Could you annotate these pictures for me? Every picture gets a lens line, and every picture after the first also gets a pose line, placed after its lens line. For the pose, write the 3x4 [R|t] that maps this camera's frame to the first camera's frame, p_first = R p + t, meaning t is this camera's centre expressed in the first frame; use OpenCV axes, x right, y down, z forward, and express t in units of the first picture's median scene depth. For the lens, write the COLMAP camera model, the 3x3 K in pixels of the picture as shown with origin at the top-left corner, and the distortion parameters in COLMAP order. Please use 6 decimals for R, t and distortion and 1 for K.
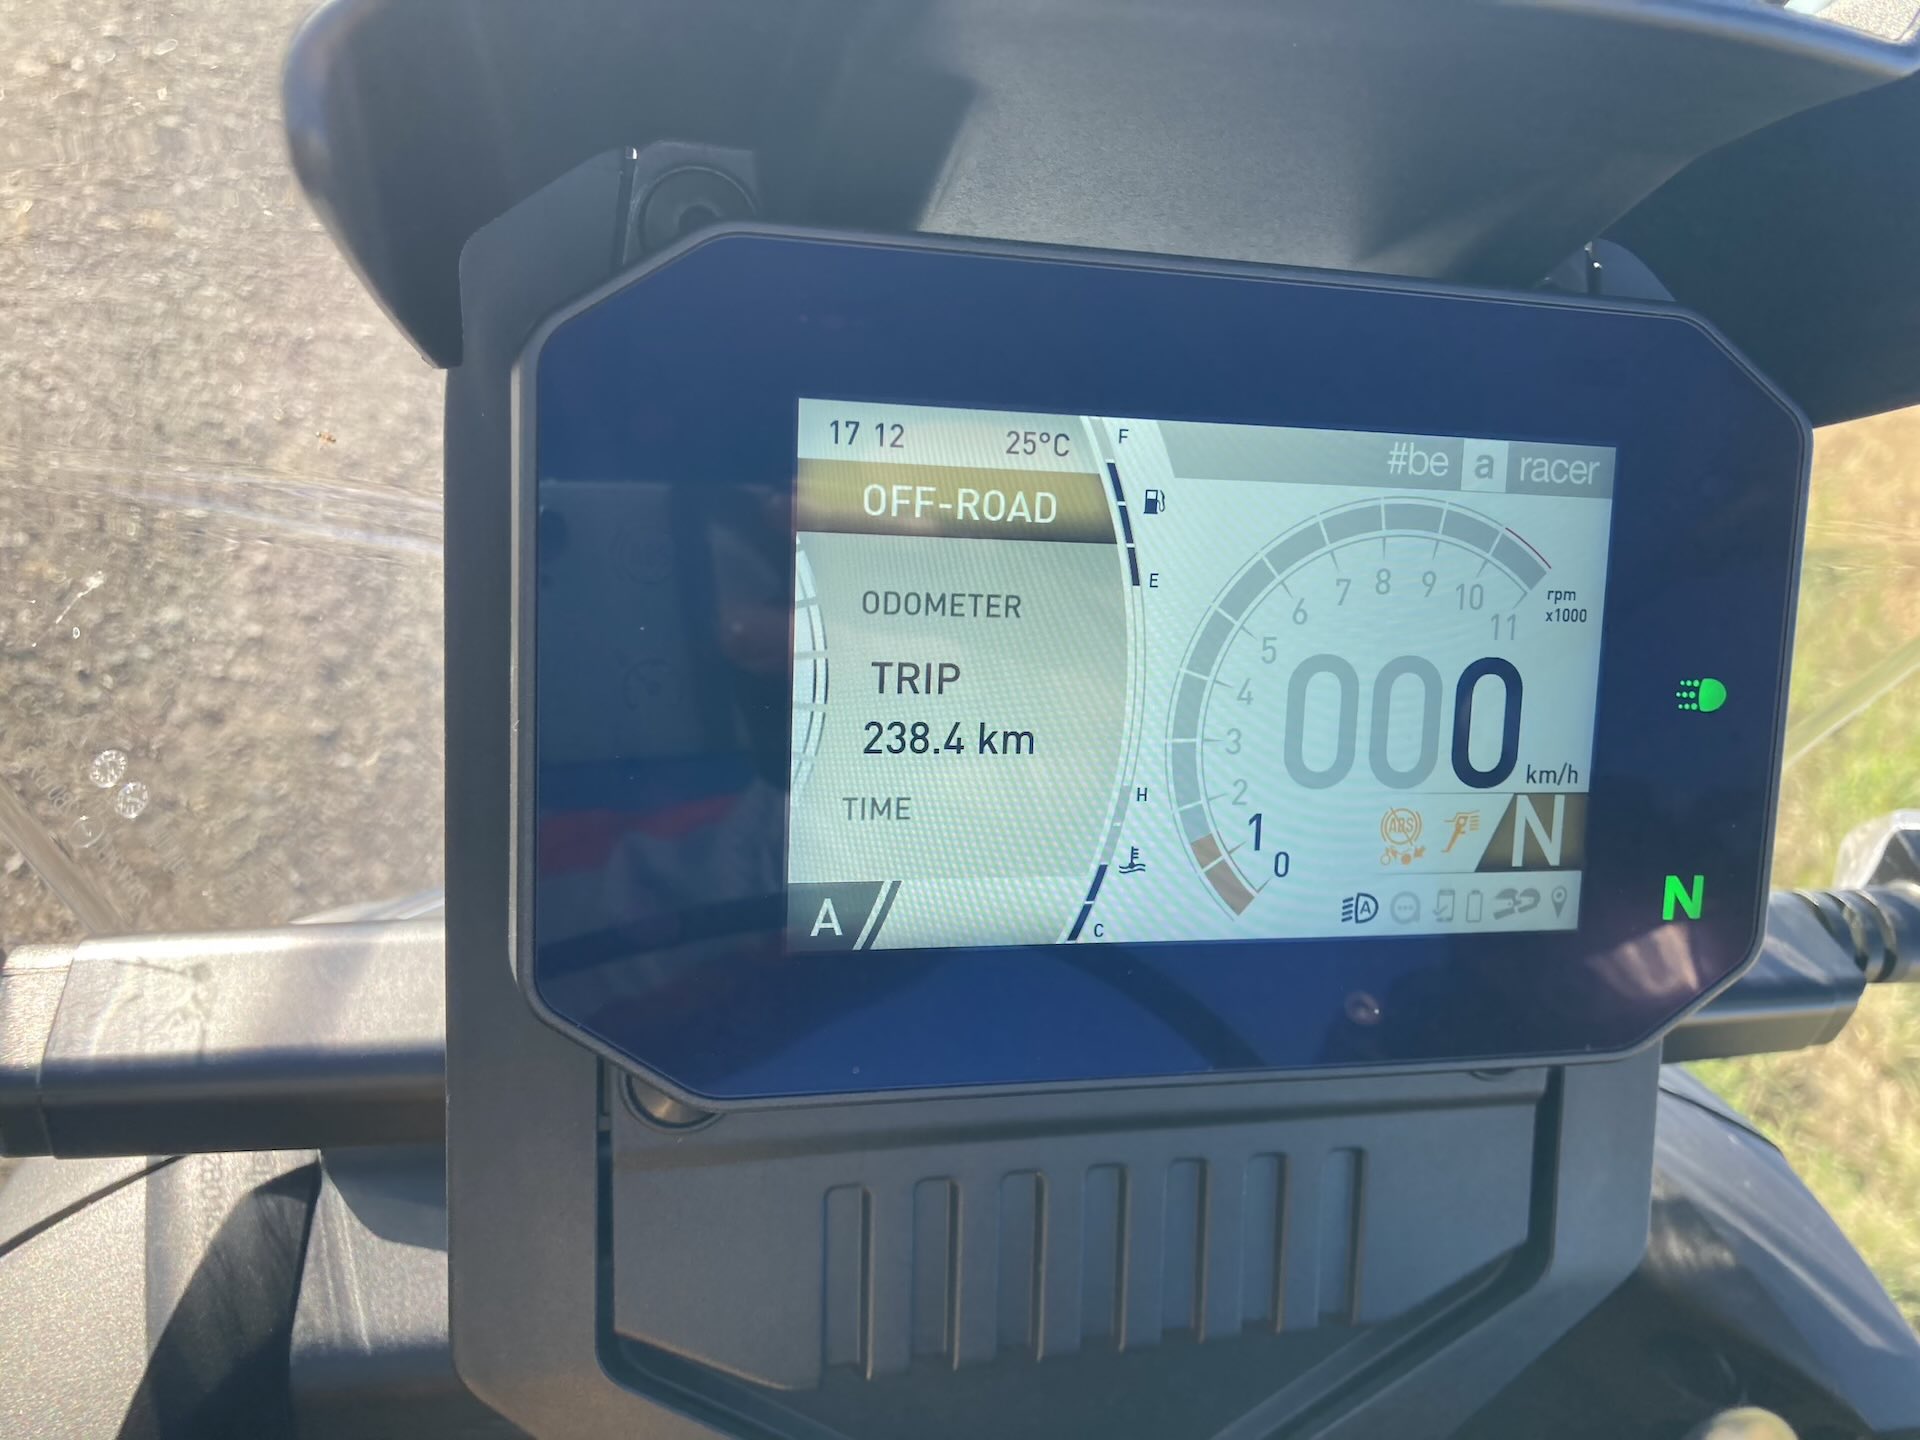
lens RADIAL K [[1449.8, 0, 840.4], [0, 1449.8, 704.2], [0, 0, 1]] dist [0.072614, -0.131663]
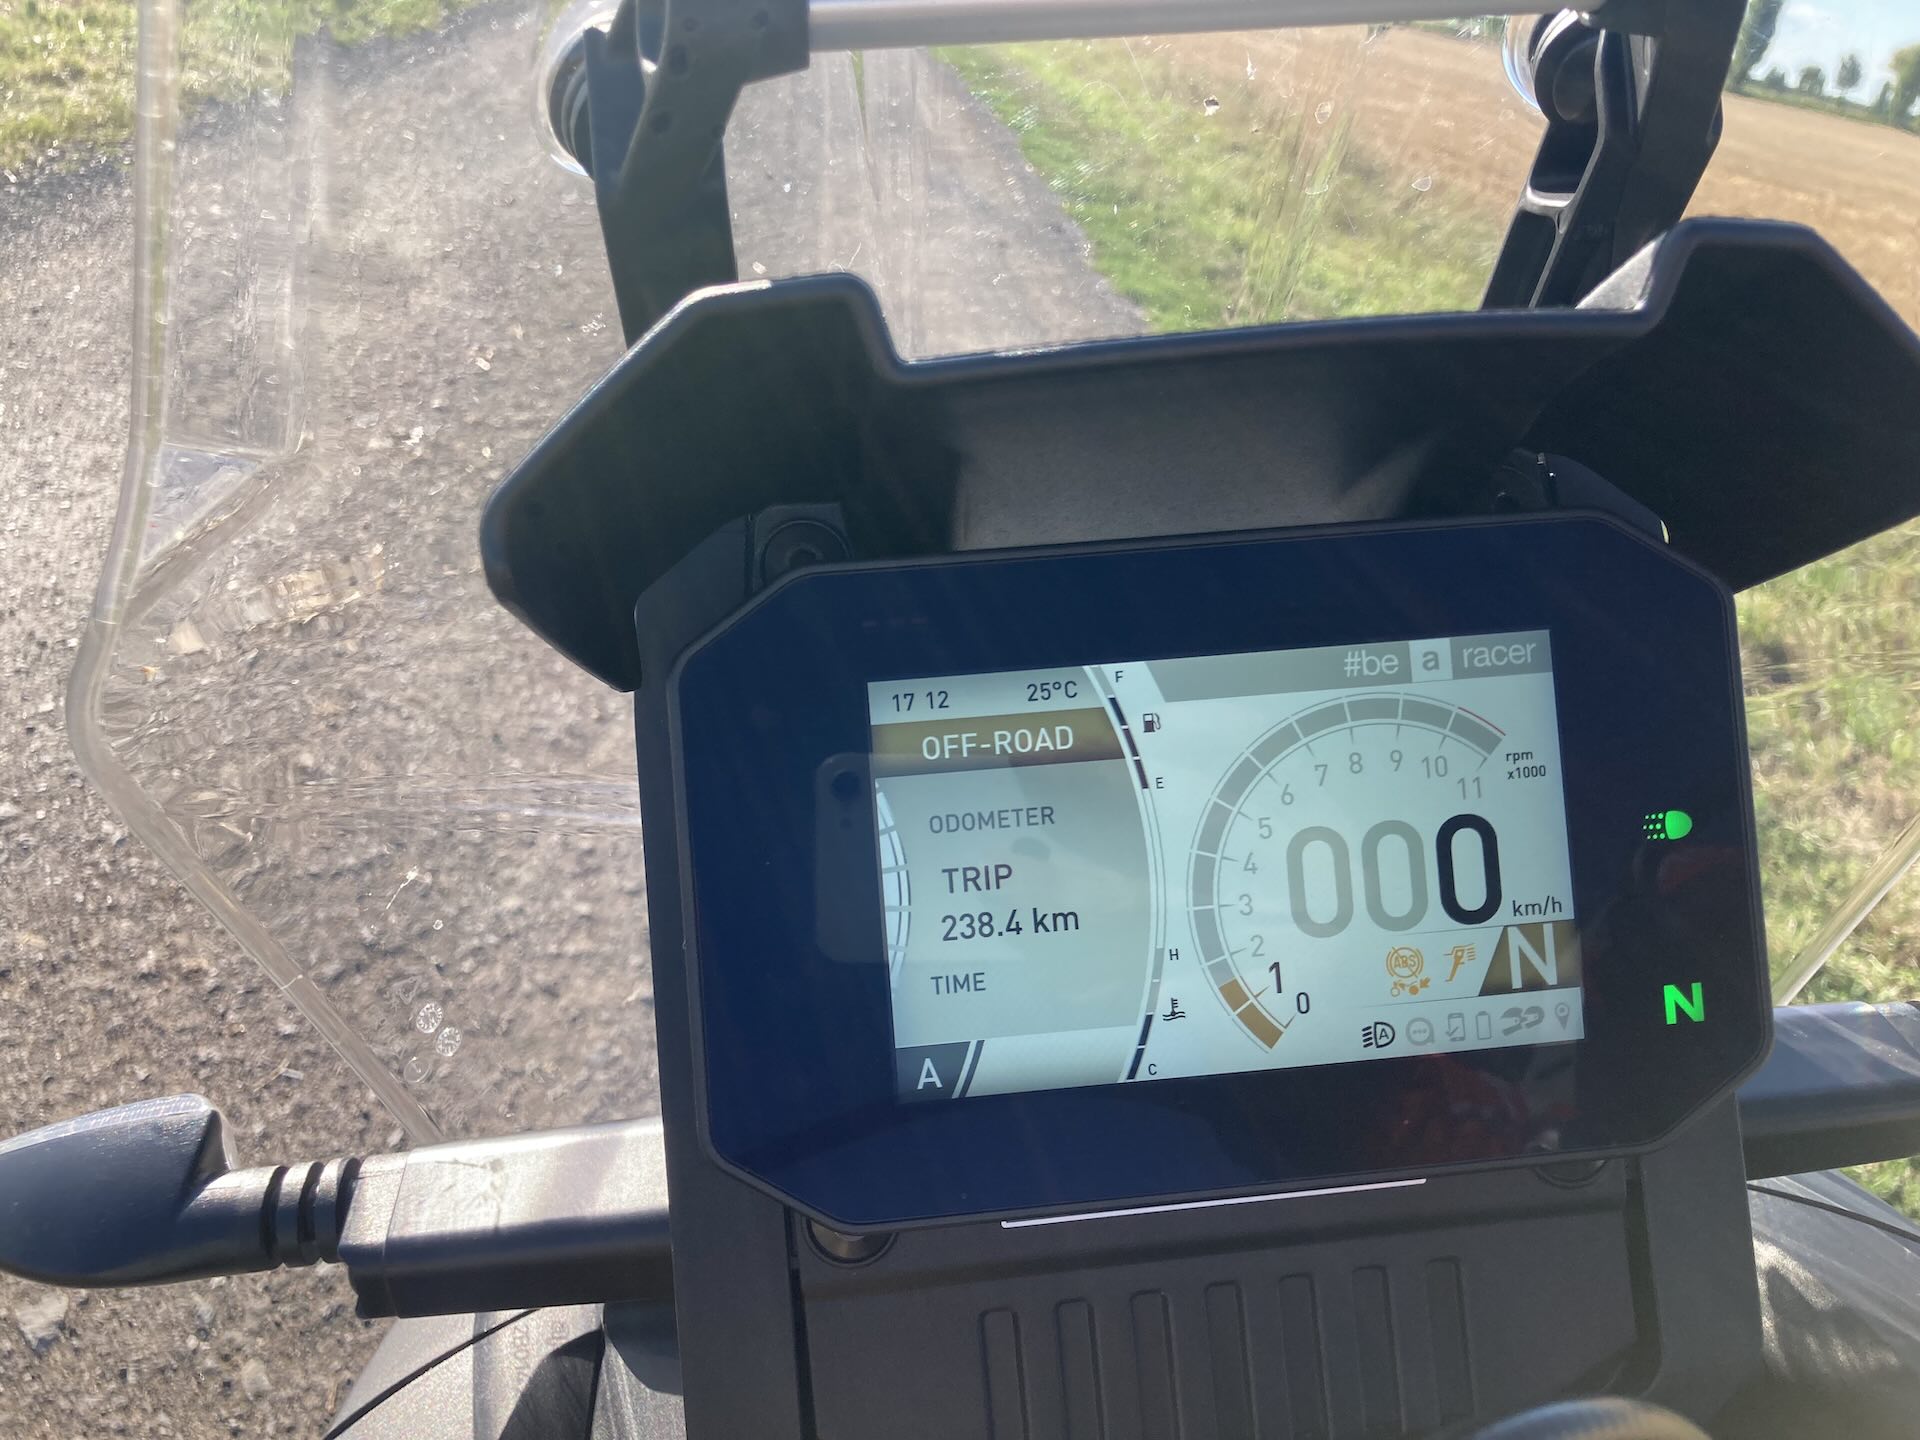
lens RADIAL K [[1449.8, 0, 840.4], [0, 1449.8, 704.2], [0, 0, 1]] dist [0.072614, -0.131663]
pose [[0.971119, -0.128062, -0.201317, 0.201913], [0.093623, 0.980609, -0.172164, 0.038857], [0.219461, 0.148344, 0.964277, -0.290126]]
